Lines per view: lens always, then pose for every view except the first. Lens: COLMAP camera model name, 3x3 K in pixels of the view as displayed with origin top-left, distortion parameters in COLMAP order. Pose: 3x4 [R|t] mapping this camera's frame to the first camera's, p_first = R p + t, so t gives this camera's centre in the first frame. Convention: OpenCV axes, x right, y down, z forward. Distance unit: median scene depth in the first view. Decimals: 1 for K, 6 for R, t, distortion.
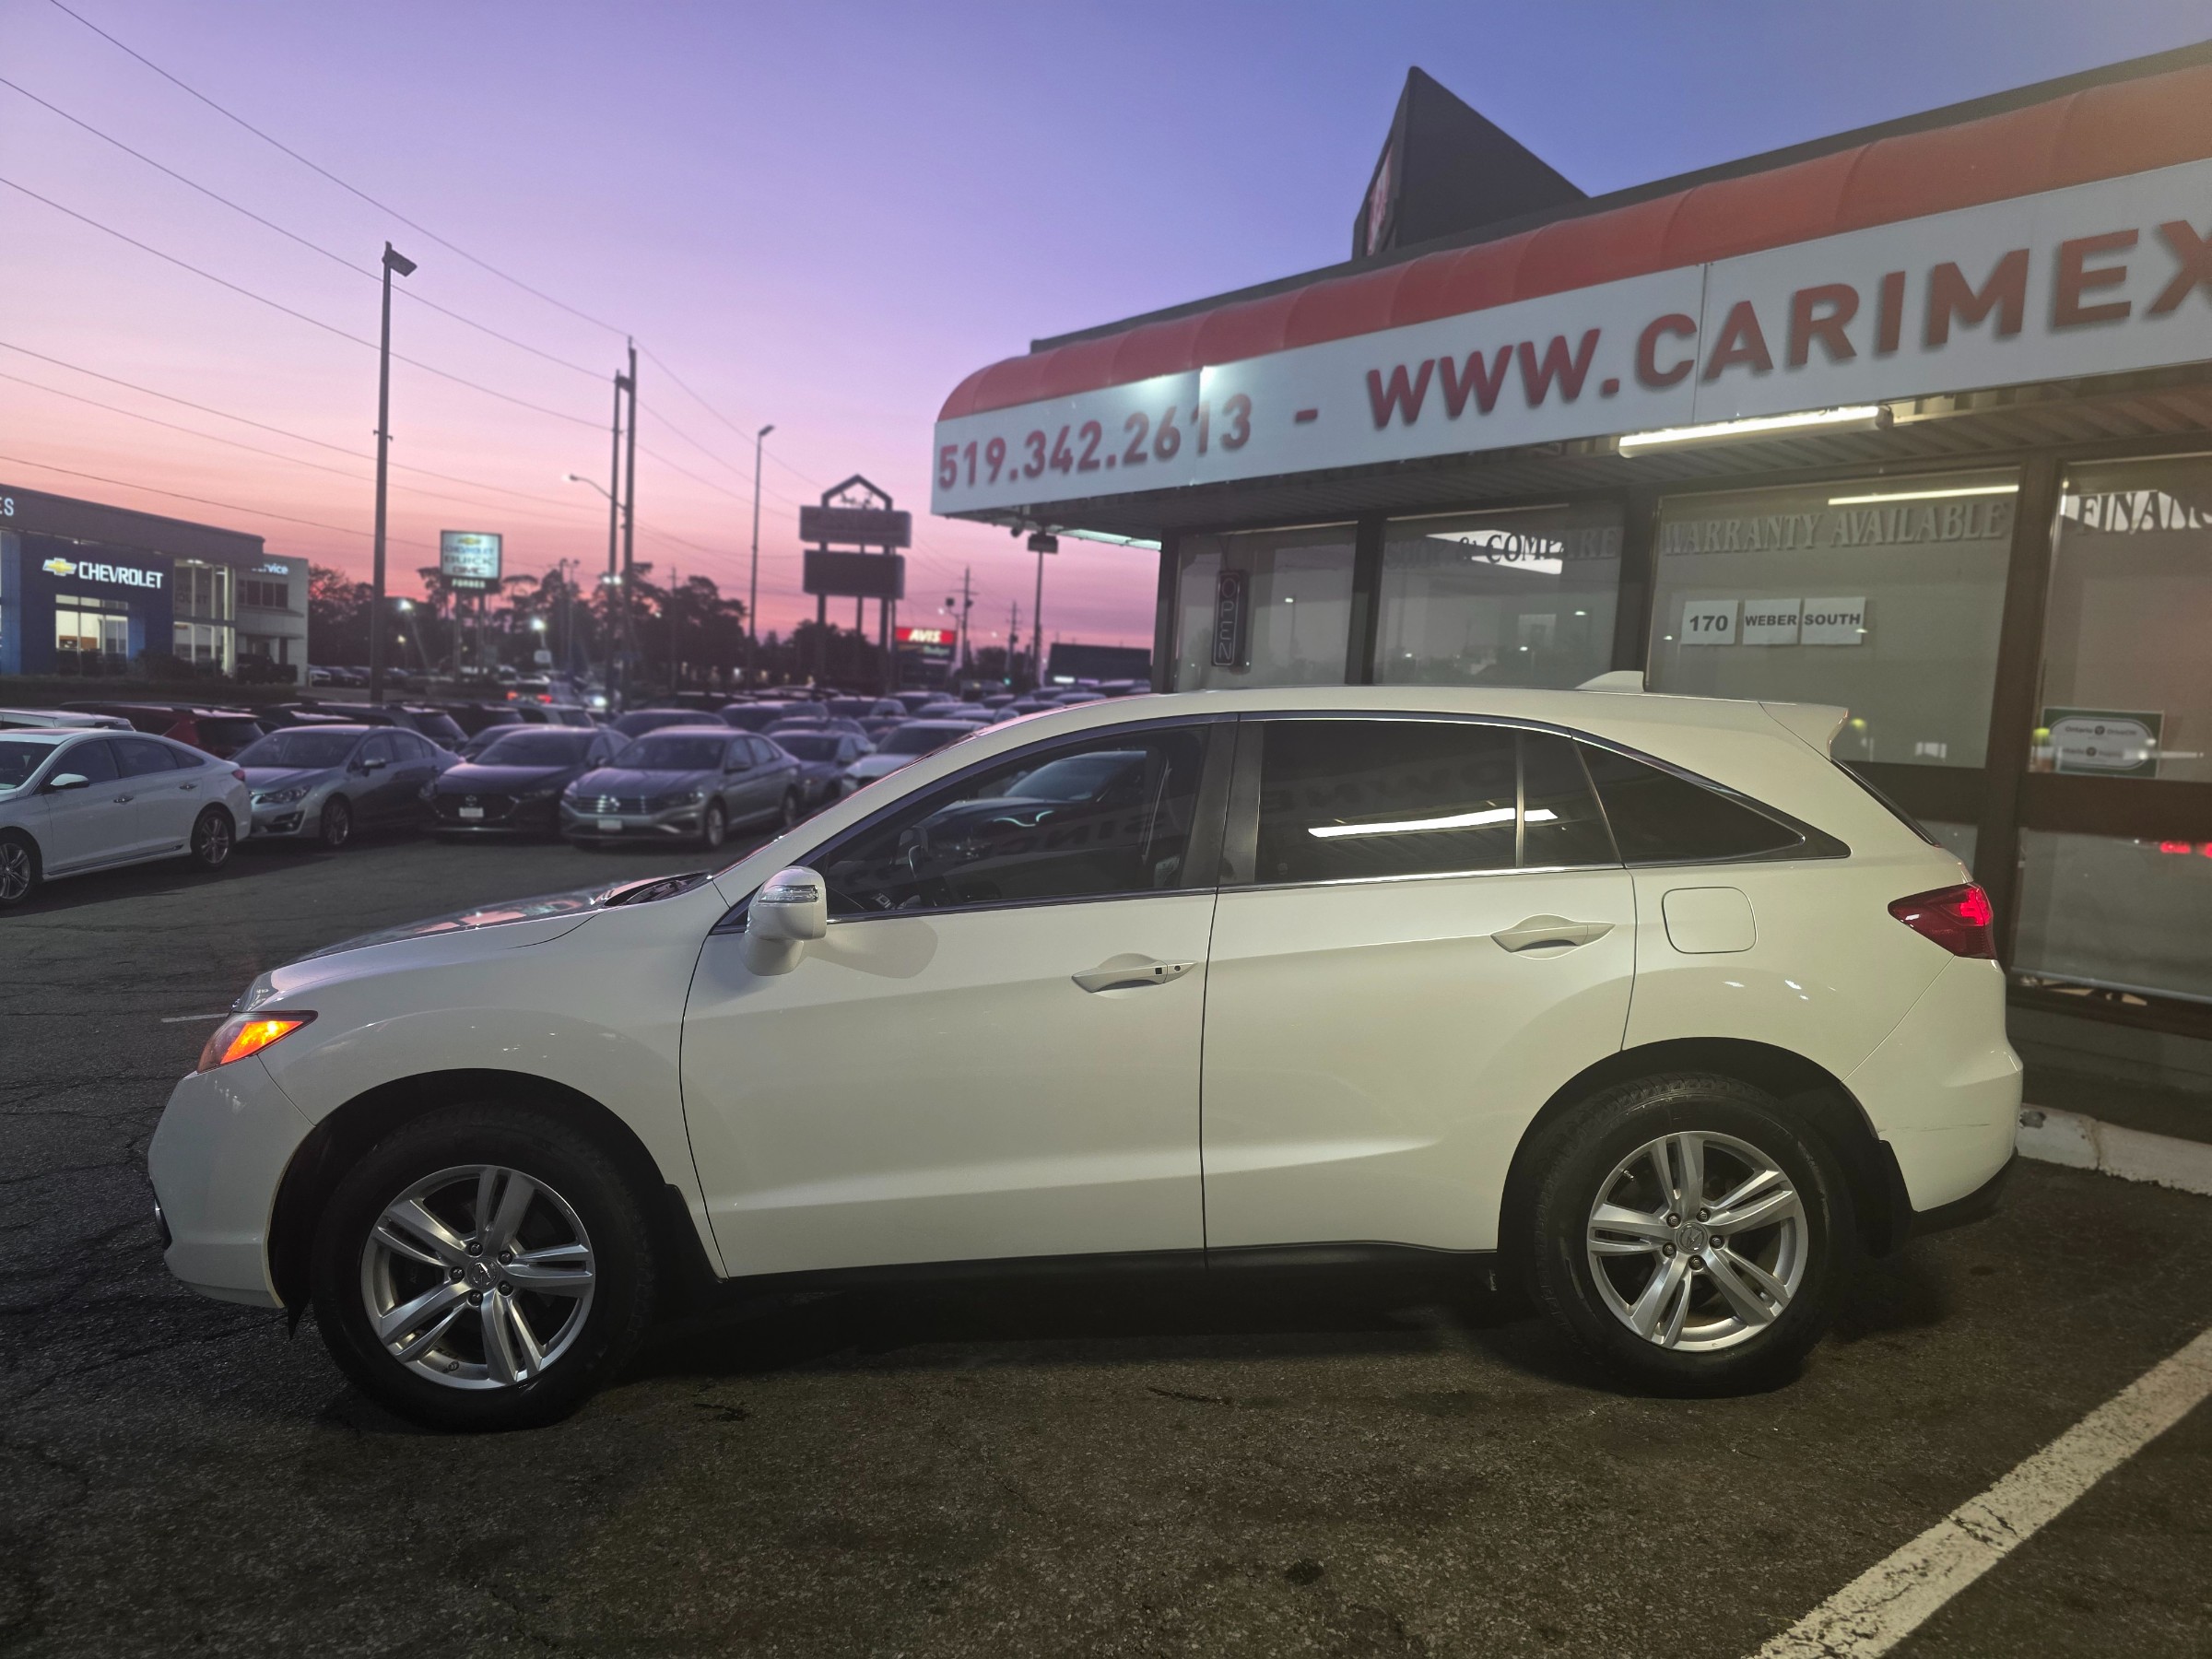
lens RADIAL K [[1508.4, 0, 1098.7], [0, 1508.4, 837.7], [0, 0, 1]] dist [0.034684, -0.017756]
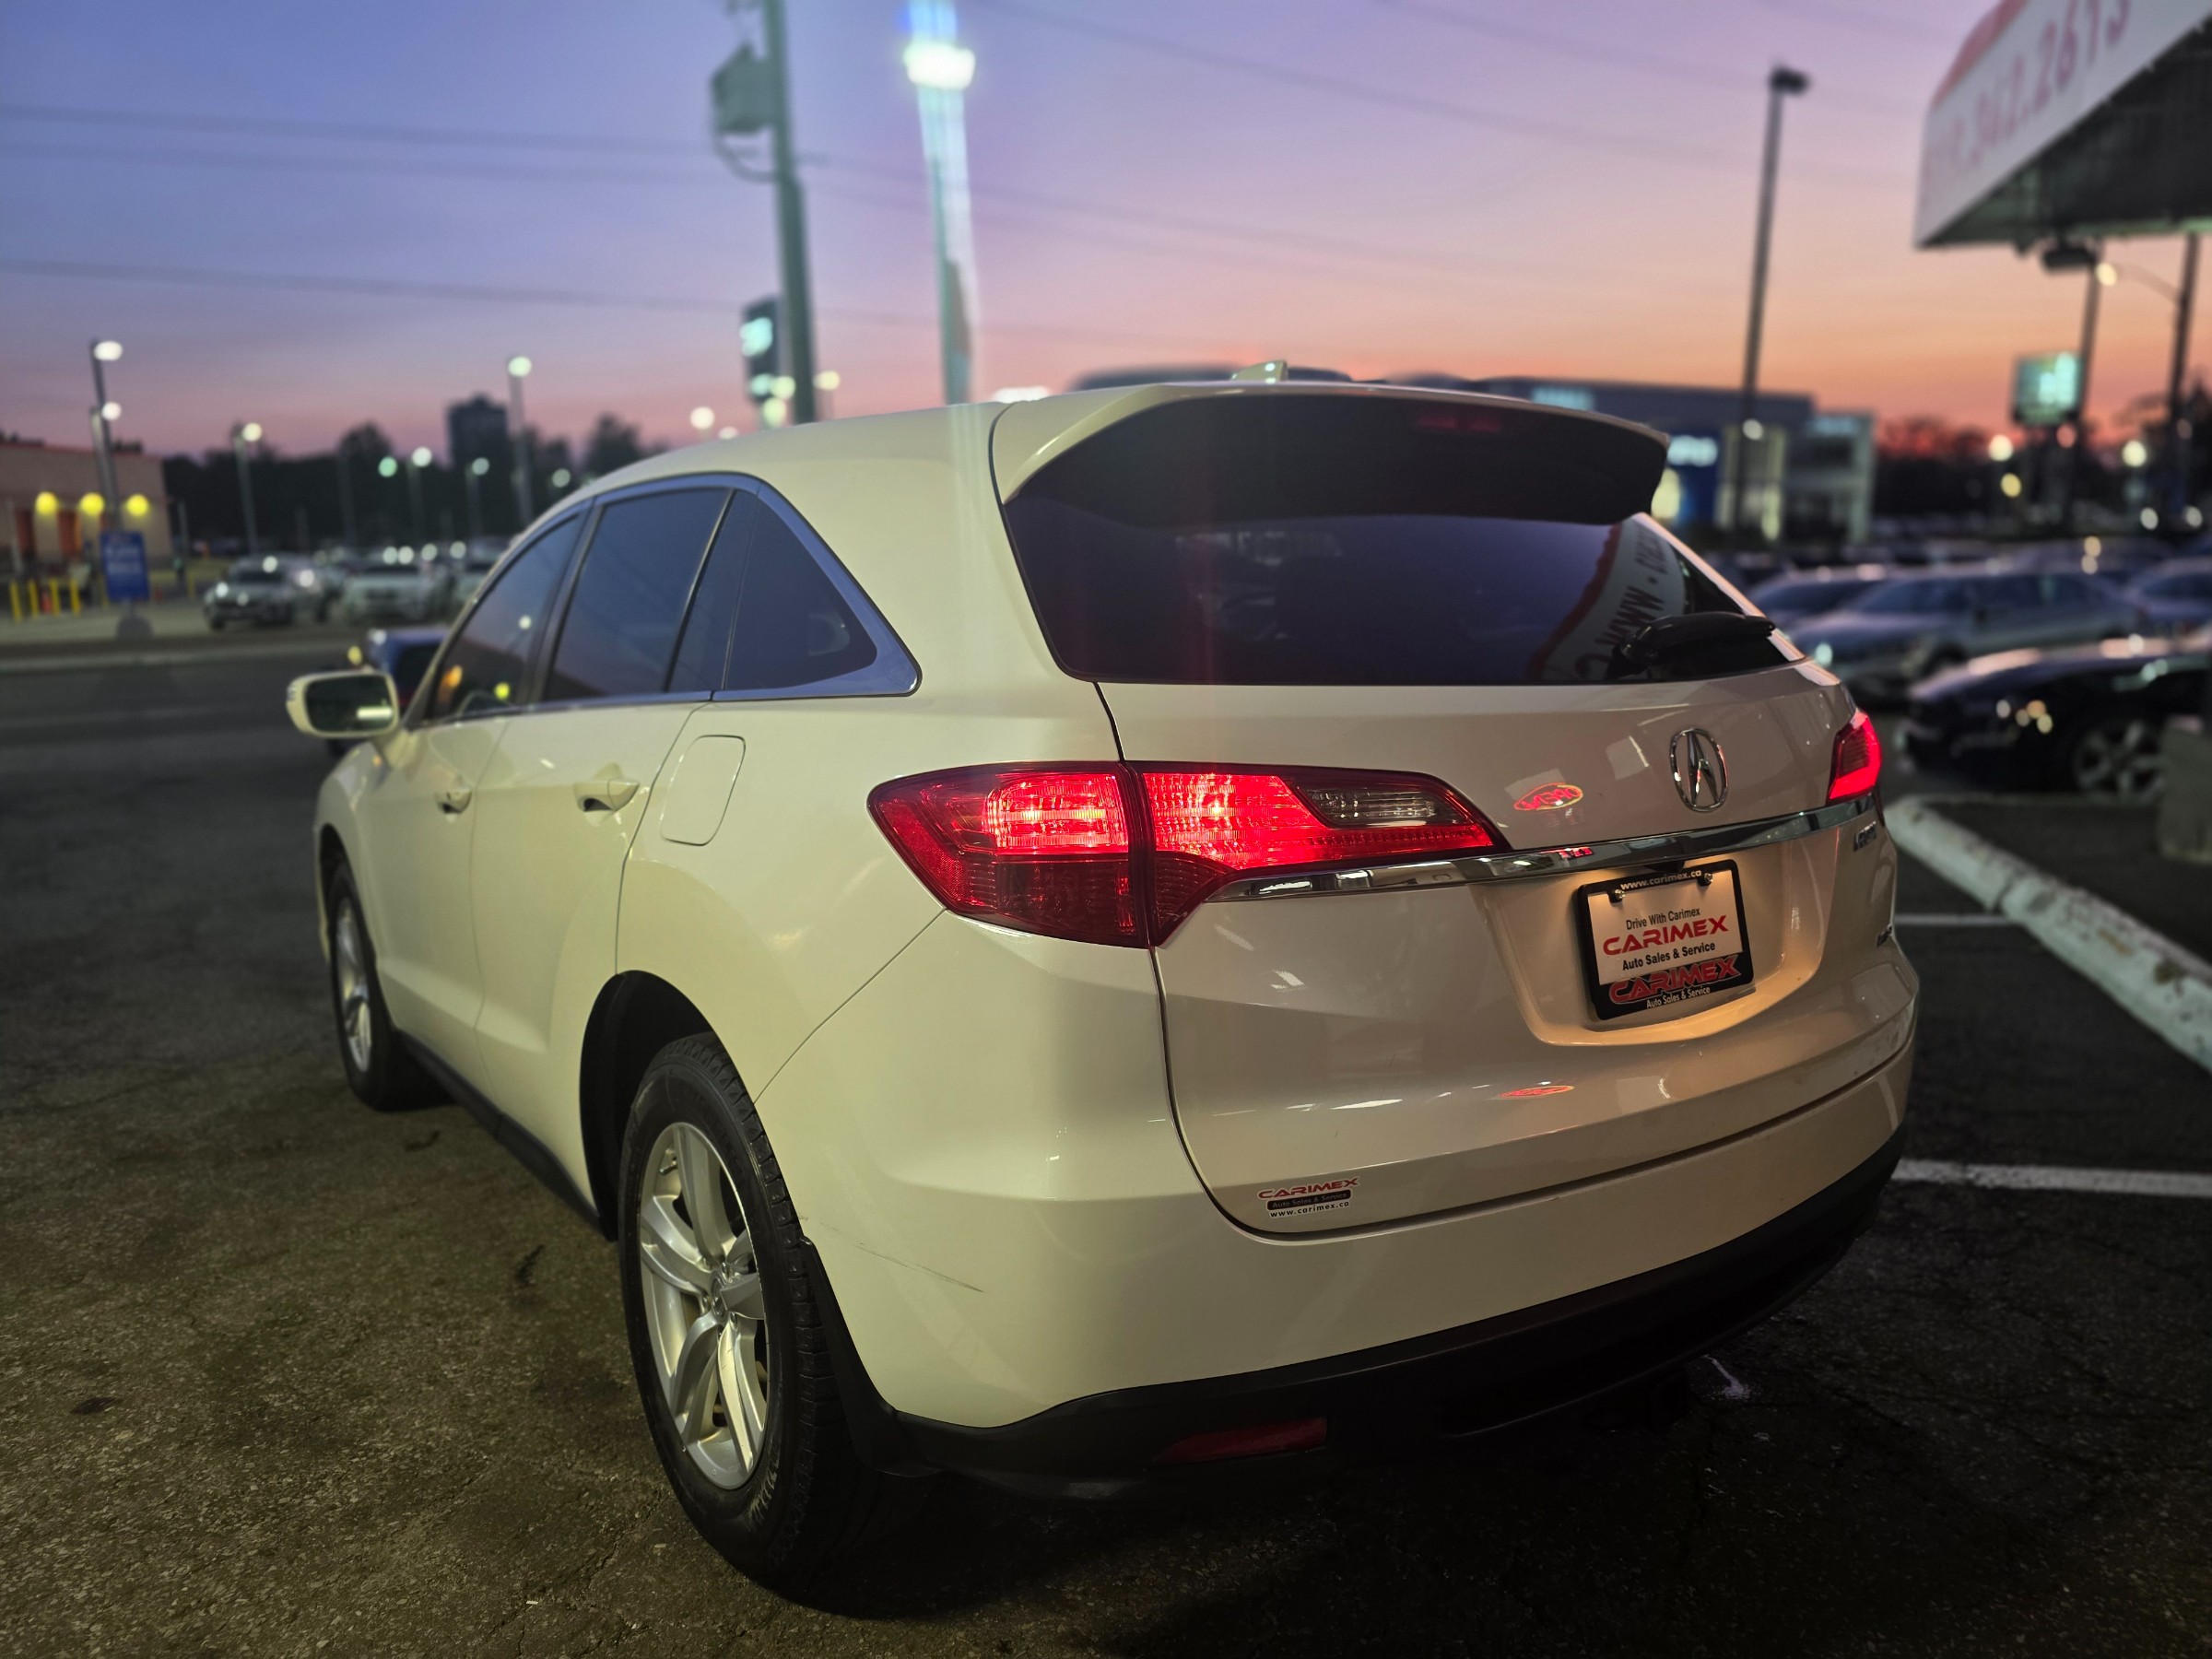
lens RADIAL K [[1508.4, 0, 1103.2], [0, 1508.4, 838.6], [0, 0, 1]] dist [0.034684, -0.017756]
pose [[0.544057, 0.105973, -0.832329, 0.962766], [-0.030783, 0.993845, 0.106416, 0.005040], [0.838483, -0.032275, 0.543971, 0.790561]]
